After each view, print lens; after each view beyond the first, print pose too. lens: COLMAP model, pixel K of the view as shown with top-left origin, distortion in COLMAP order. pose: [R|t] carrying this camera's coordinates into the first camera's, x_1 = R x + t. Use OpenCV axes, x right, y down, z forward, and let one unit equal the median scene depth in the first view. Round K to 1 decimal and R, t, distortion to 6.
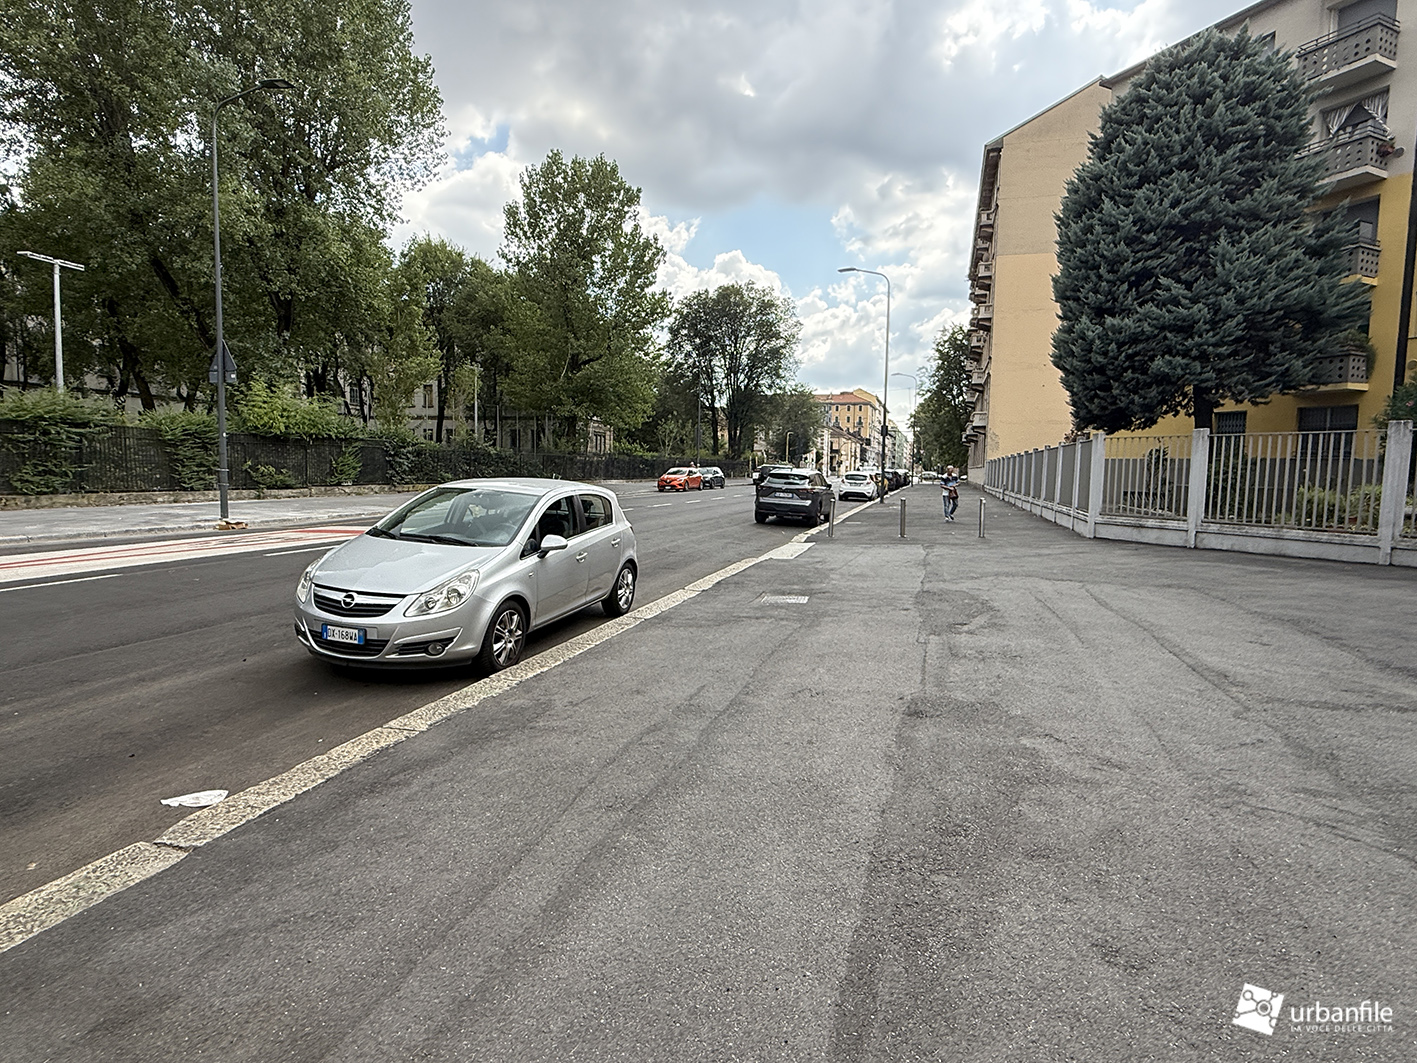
lens RADIAL K [[775.2, 0, 708.5], [0, 775.2, 531.5], [0, 0, 1]] dist [-0.002310, 0.000269]
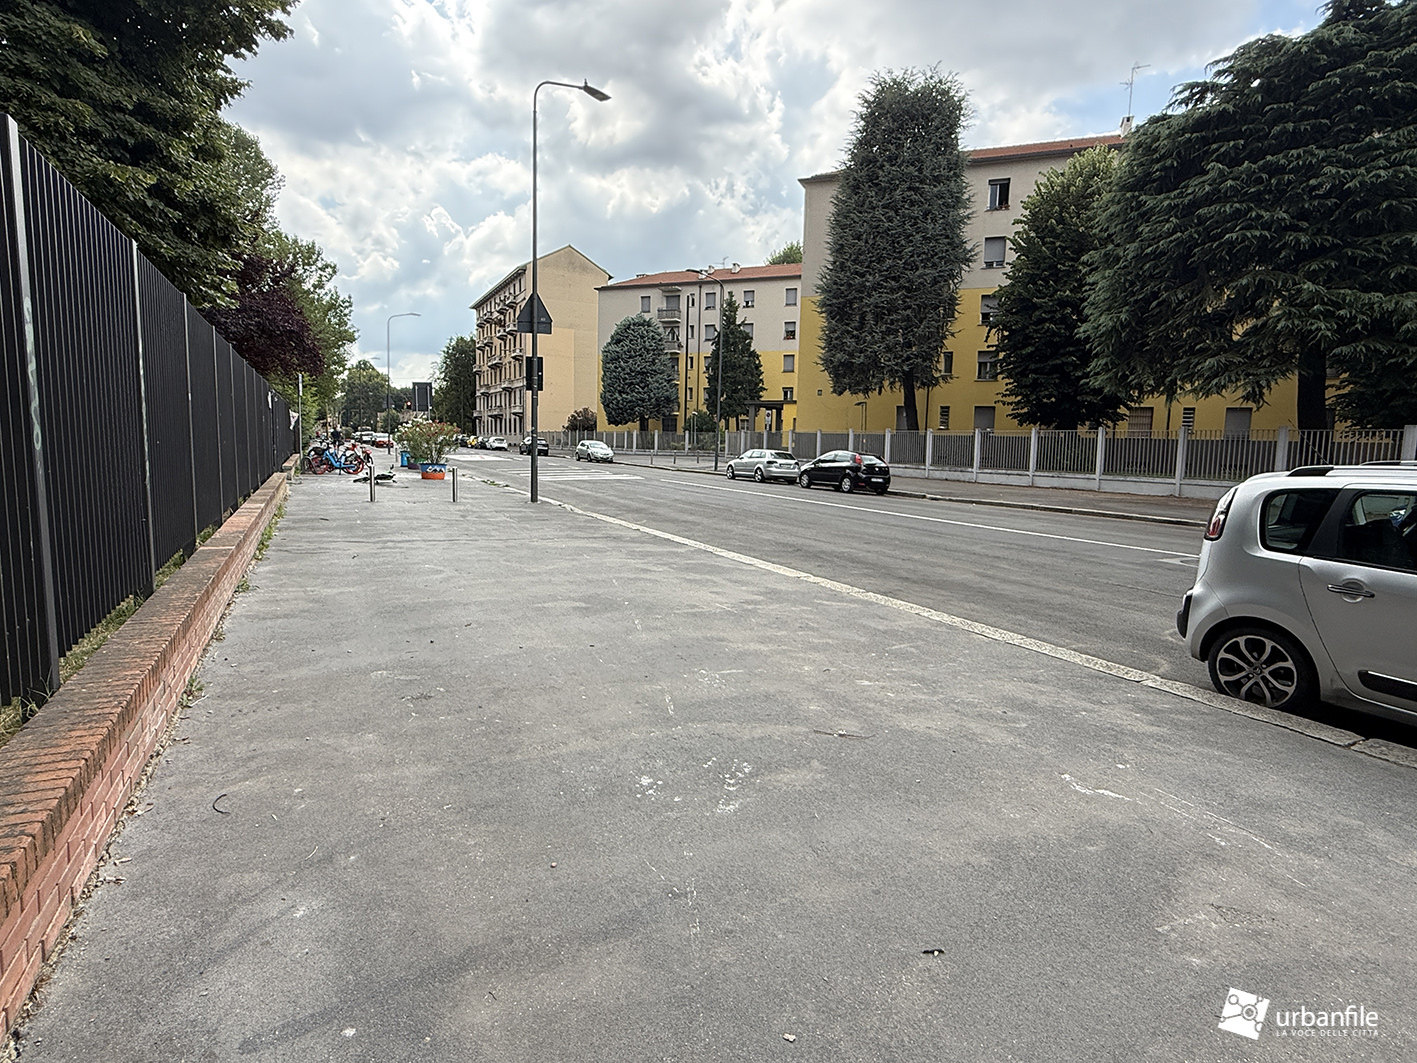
lens RADIAL K [[775.2, 0, 708.5], [0, 775.2, 531.5], [0, 0, 1]] dist [-0.002310, 0.000269]
pose [[0.734397, -0.086979, 0.673124, -1.579751], [0.051262, 0.996030, 0.072775, 0.106045], [-0.676781, -0.018940, 0.735941, -1.817672]]
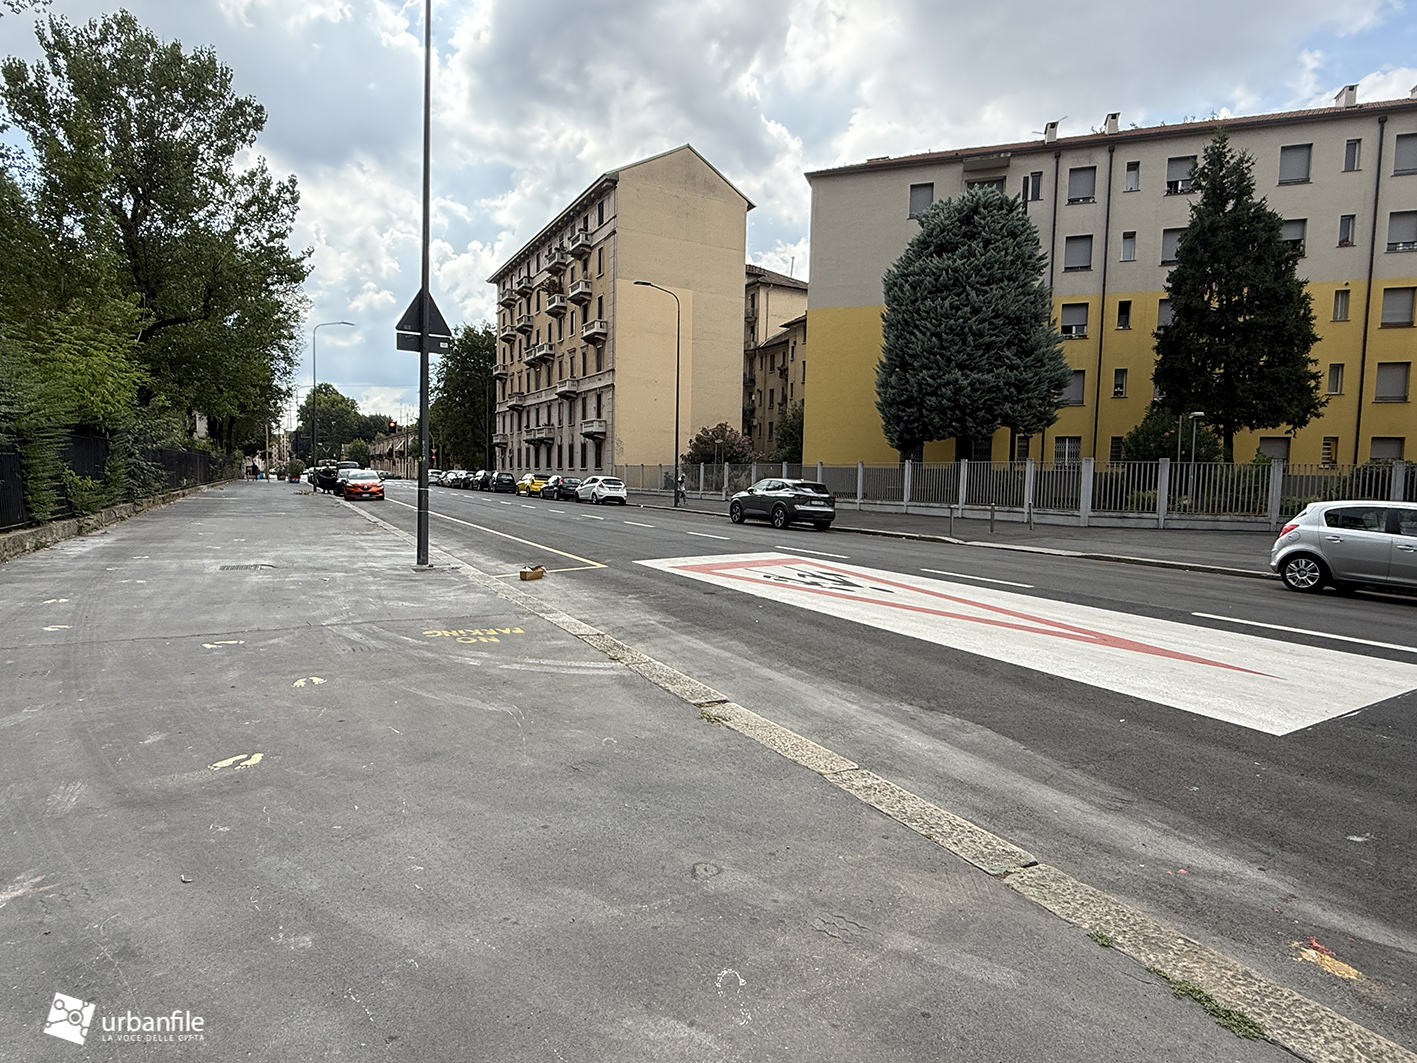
lens RADIAL K [[775.2, 0, 708.5], [0, 775.2, 531.5], [0, 0, 1]] dist [-0.002310, 0.000269]
pose [[0.705040, -0.060271, 0.706602, -0.828797], [0.054847, 0.998032, 0.030403, -0.051096], [-0.707043, 0.017320, 0.706958, 0.323986]]
